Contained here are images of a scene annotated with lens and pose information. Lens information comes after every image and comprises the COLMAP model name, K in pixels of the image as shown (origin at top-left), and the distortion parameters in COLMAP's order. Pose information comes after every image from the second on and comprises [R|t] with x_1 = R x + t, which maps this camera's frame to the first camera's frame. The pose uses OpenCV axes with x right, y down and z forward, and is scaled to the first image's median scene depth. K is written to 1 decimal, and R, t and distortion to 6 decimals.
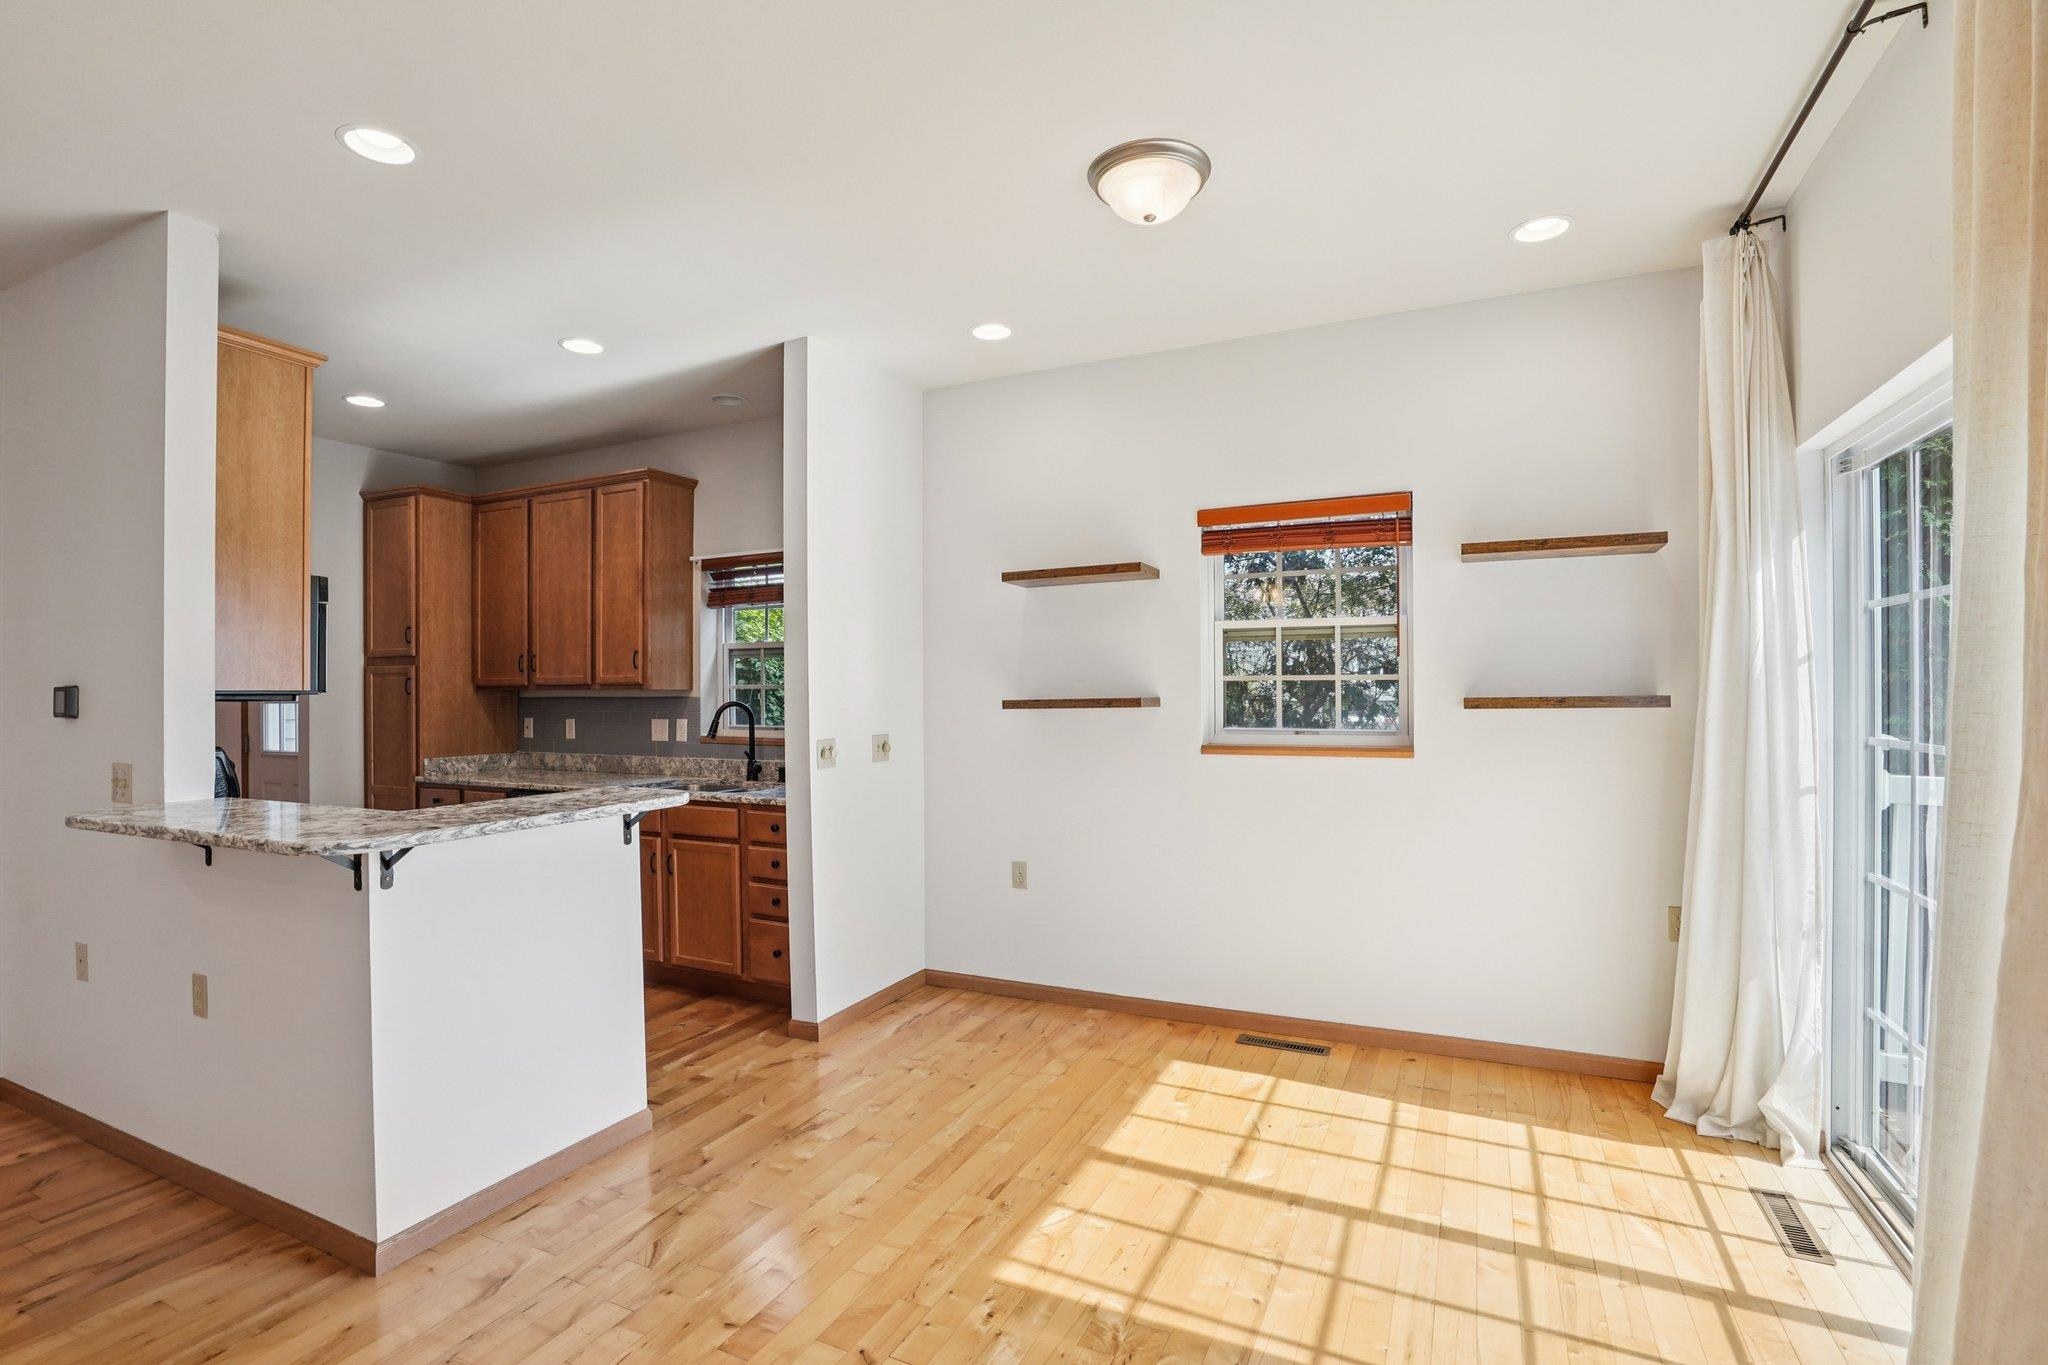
lens RADIAL K [[963.9, 0, 990.3], [0, 963.9, 684.8], [0, 0, 1]] dist [-0.050751, 0.016214]
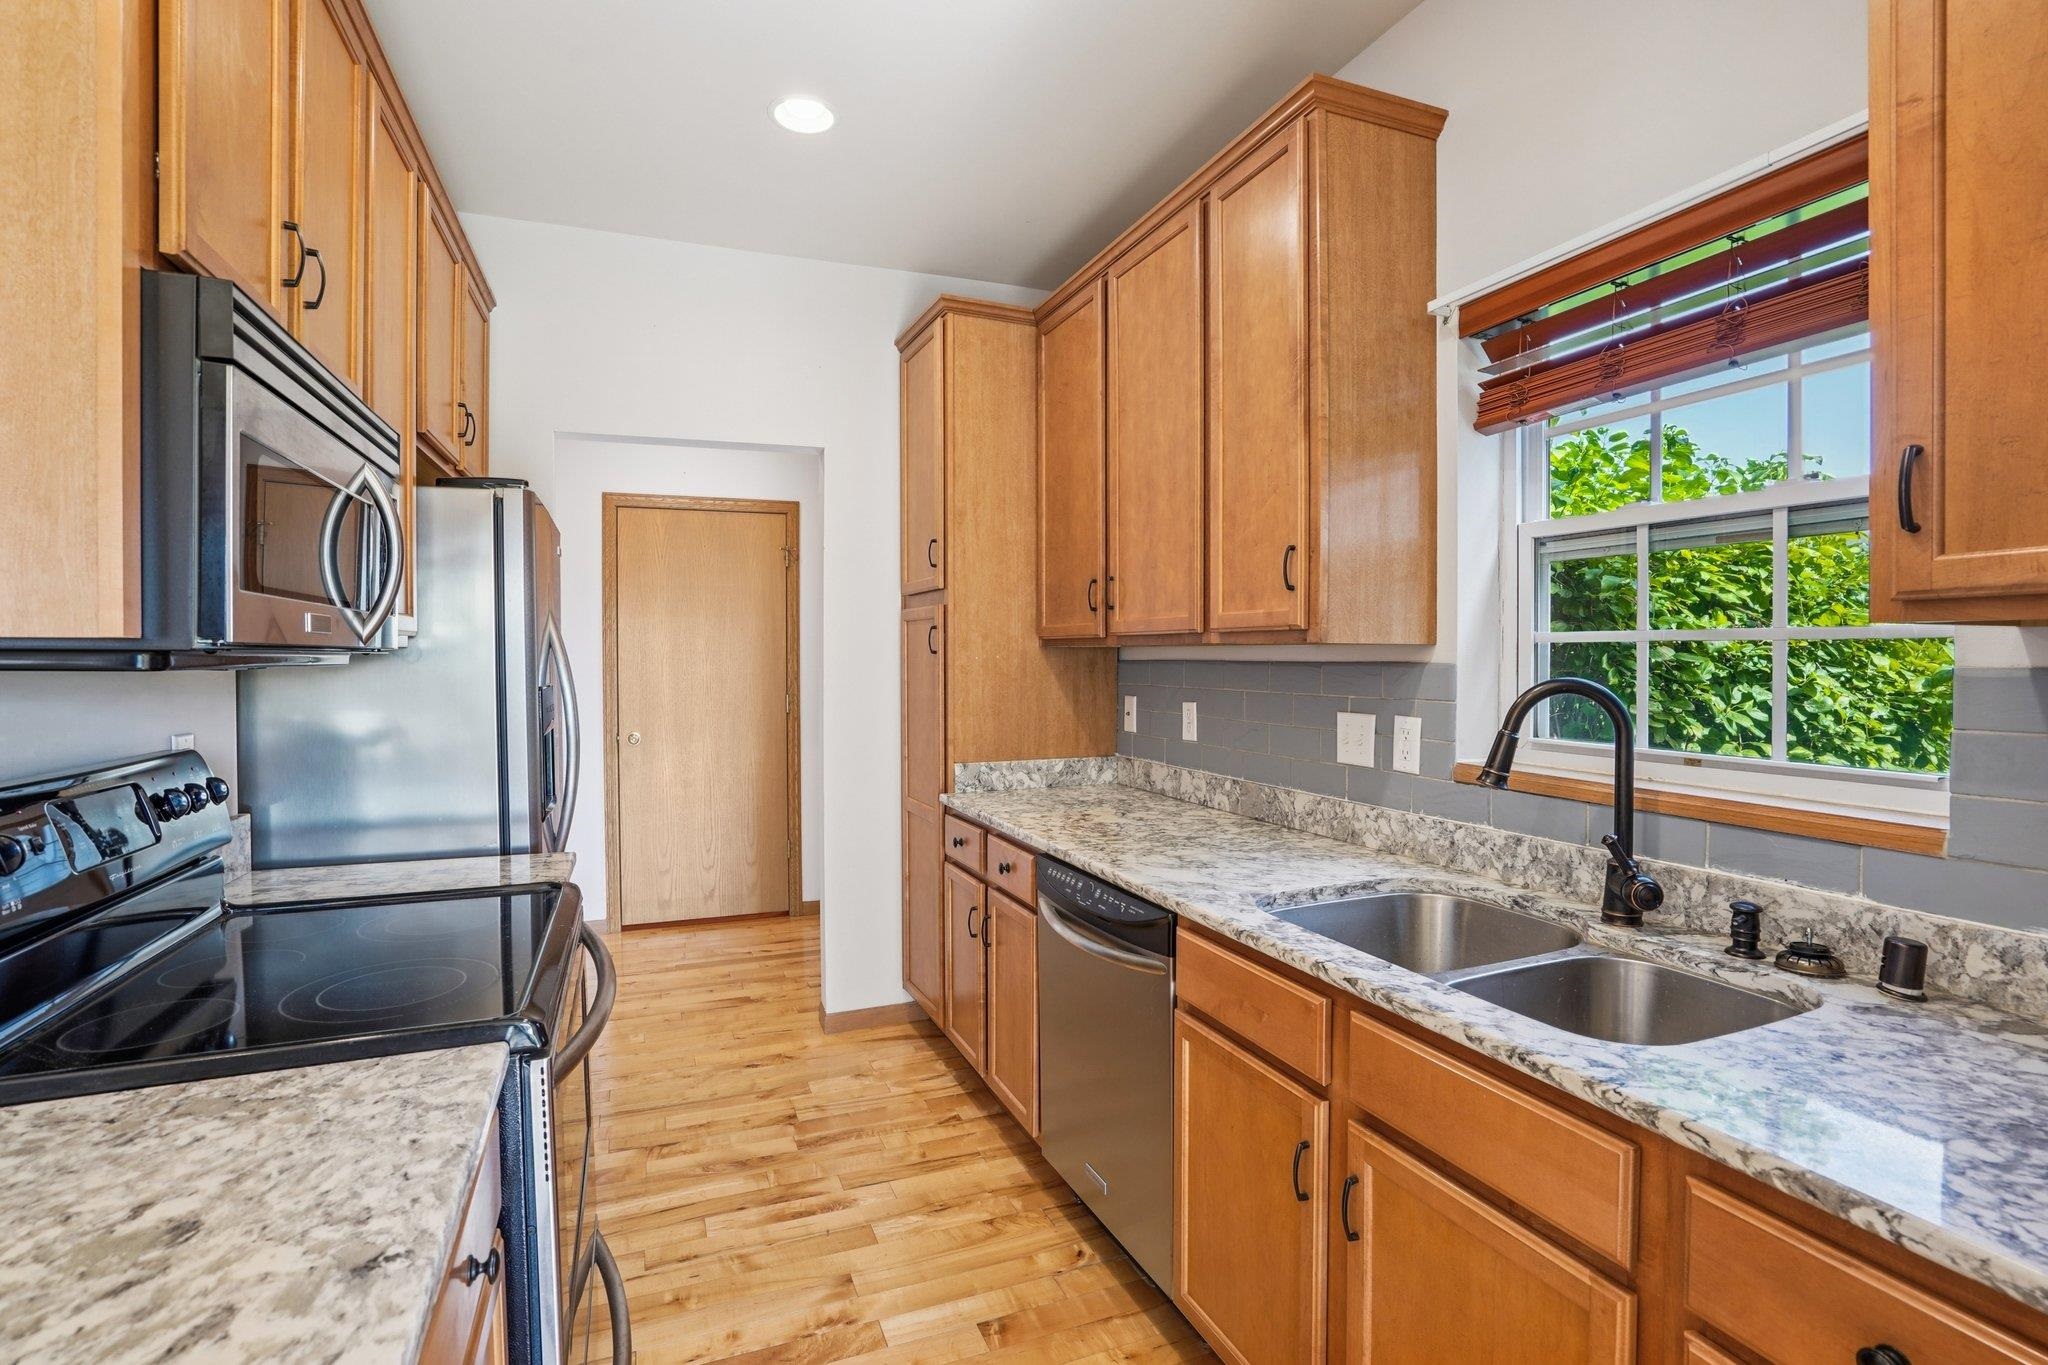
lens RADIAL K [[963.9, 0, 1033.5], [0, 963.9, 672.4], [0, 0, 1]] dist [-0.050751, 0.016214]
pose [[0.770039, 0.014731, -0.637827, -0.184605], [0.002168, 0.999667, 0.025705, 0.006323], [0.637994, -0.021177, 0.769750, 0.584977]]
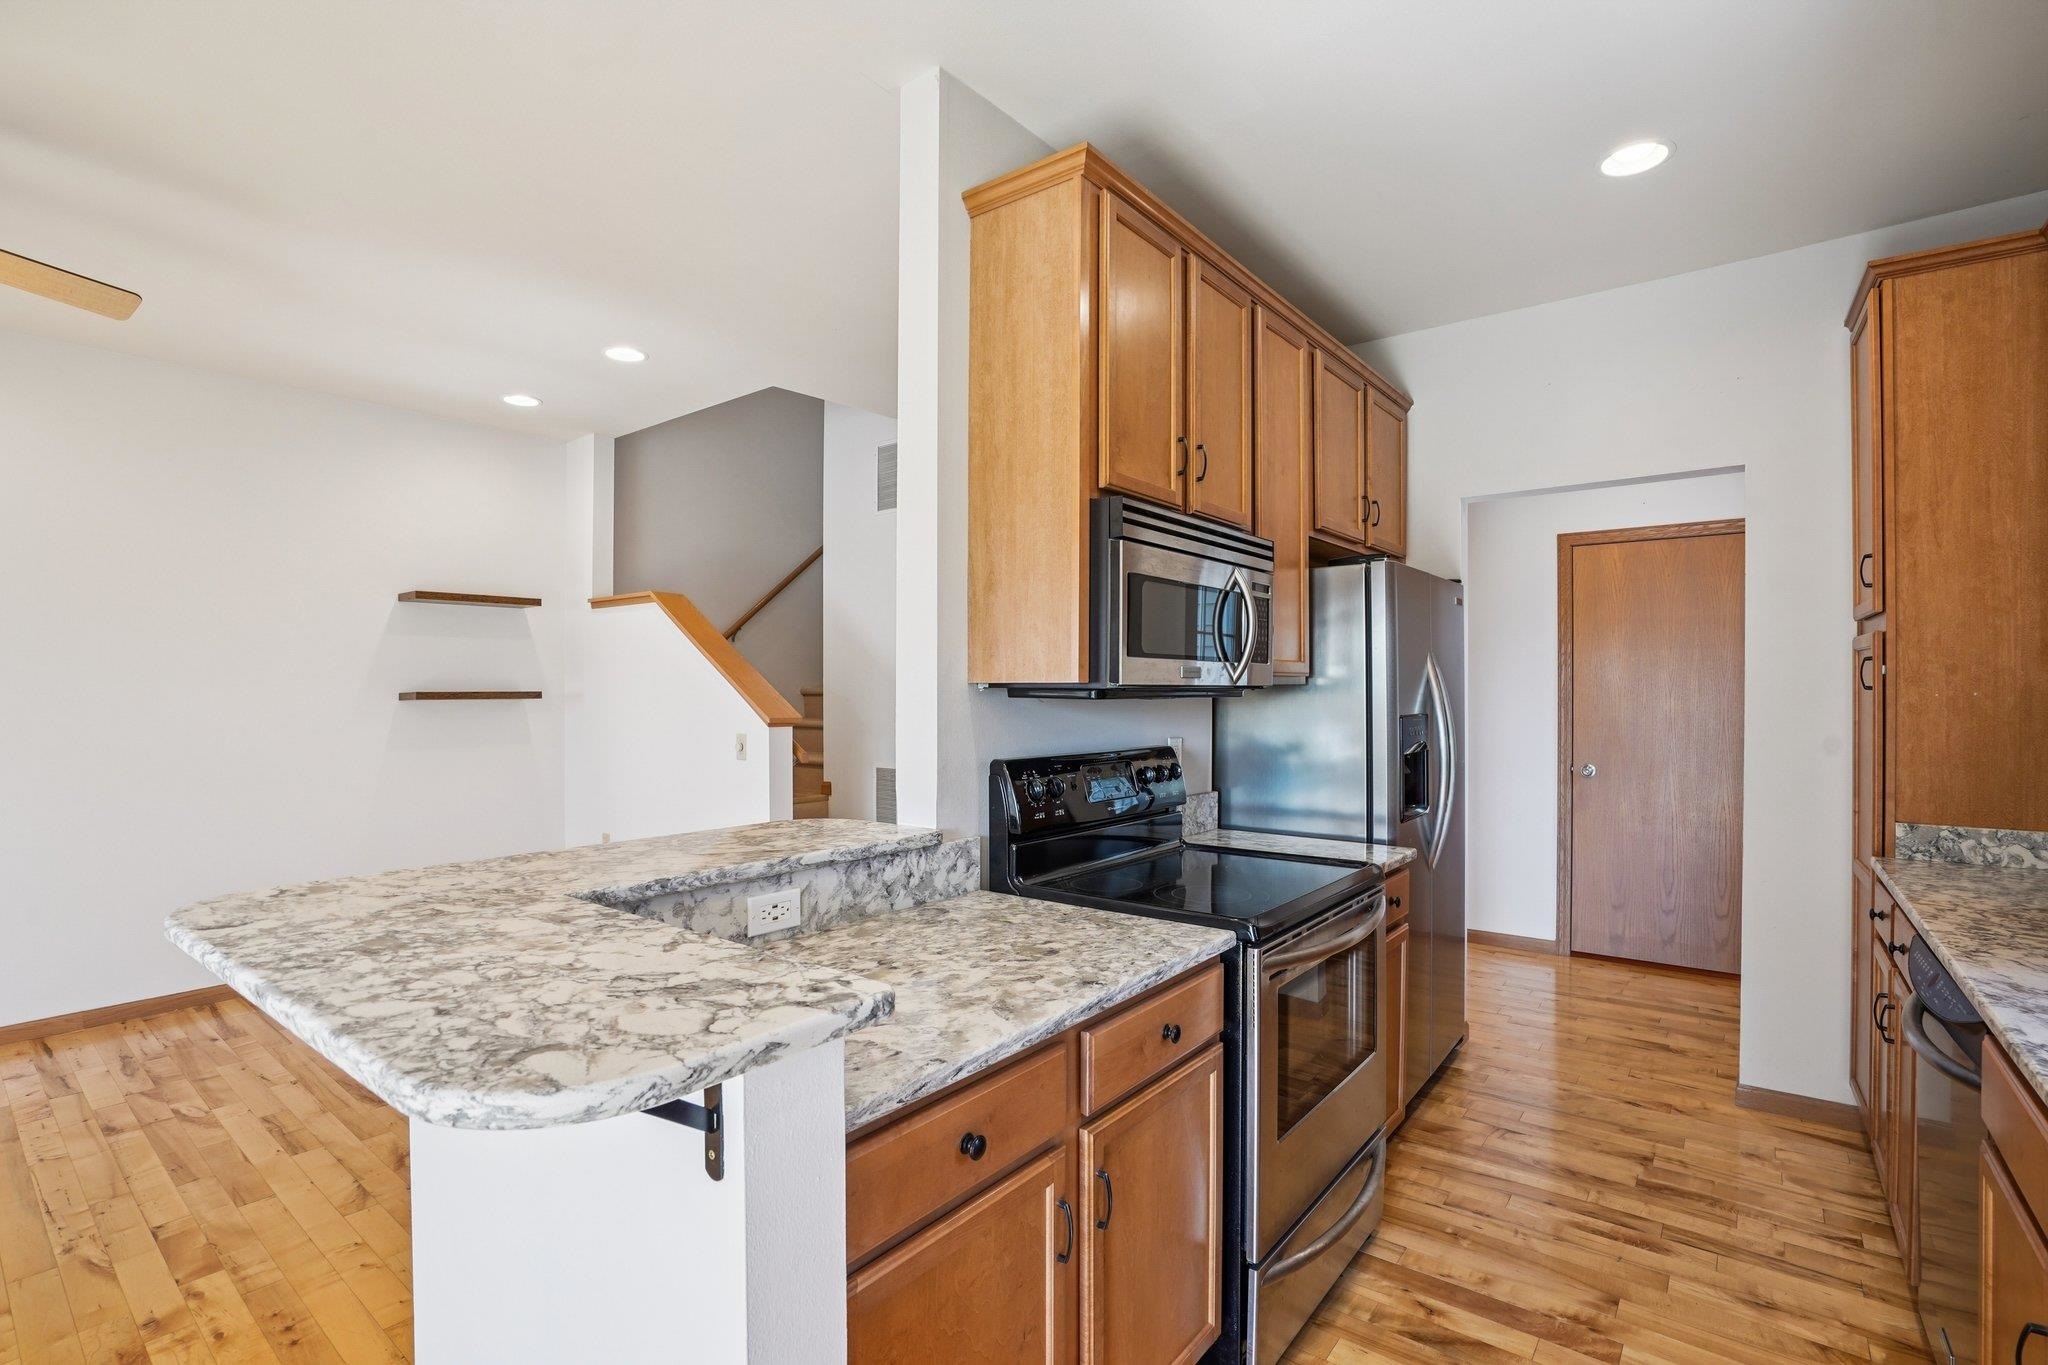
lens RADIAL K [[963.9, 0, 1017.2], [0, 963.9, 690.1], [0, 0, 1]] dist [-0.050751, 0.016214]
pose [[-0.173340, 0.007897, -0.984830, -0.053865], [0.006745, 0.999954, 0.006831, 0.003868], [0.984839, -0.005459, -0.173385, 0.653867]]
